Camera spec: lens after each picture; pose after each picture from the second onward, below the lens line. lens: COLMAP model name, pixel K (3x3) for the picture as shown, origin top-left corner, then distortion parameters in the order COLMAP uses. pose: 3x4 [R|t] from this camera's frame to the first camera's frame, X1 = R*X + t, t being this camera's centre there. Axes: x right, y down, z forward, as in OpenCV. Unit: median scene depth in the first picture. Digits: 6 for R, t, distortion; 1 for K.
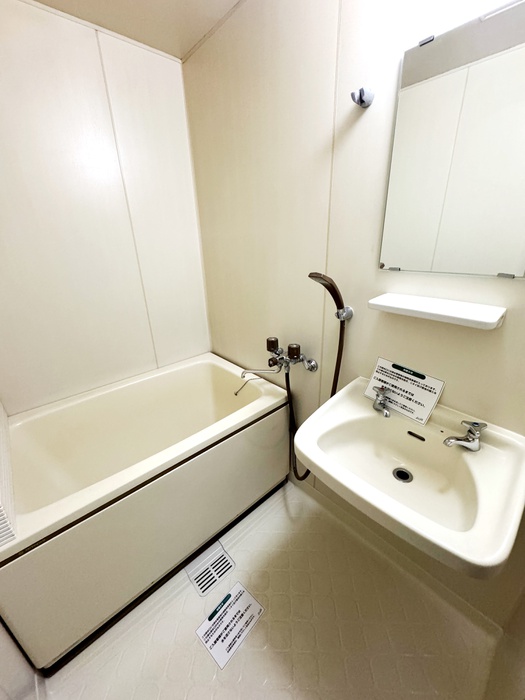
lens RADIAL K [[280.4, 0, 262.5], [0, 280.4, 350.0], [0, 0, 1]] dist [0.000188, -0.000047]
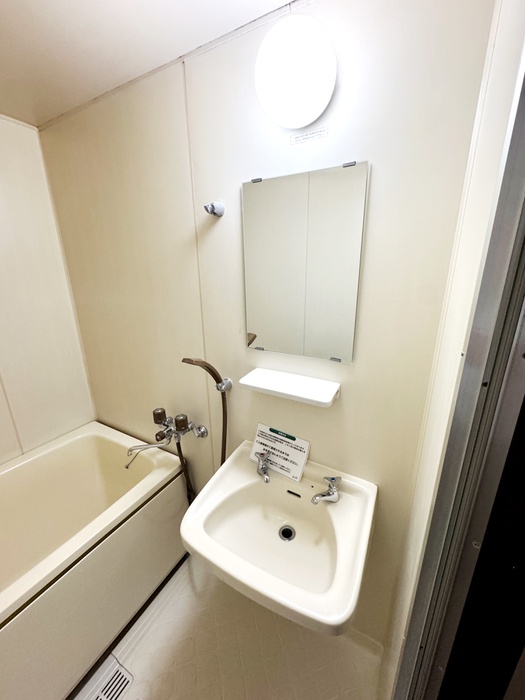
lens RADIAL K [[280.4, 0, 262.5], [0, 280.4, 350.0], [0, 0, 1]] dist [0.000188, -0.000047]
pose [[0.946483, -0.075182, 0.313876, 0.103946], [0.105735, 0.991053, -0.081456, -0.159257], [-0.304943, 0.110284, 0.945964, -0.073600]]
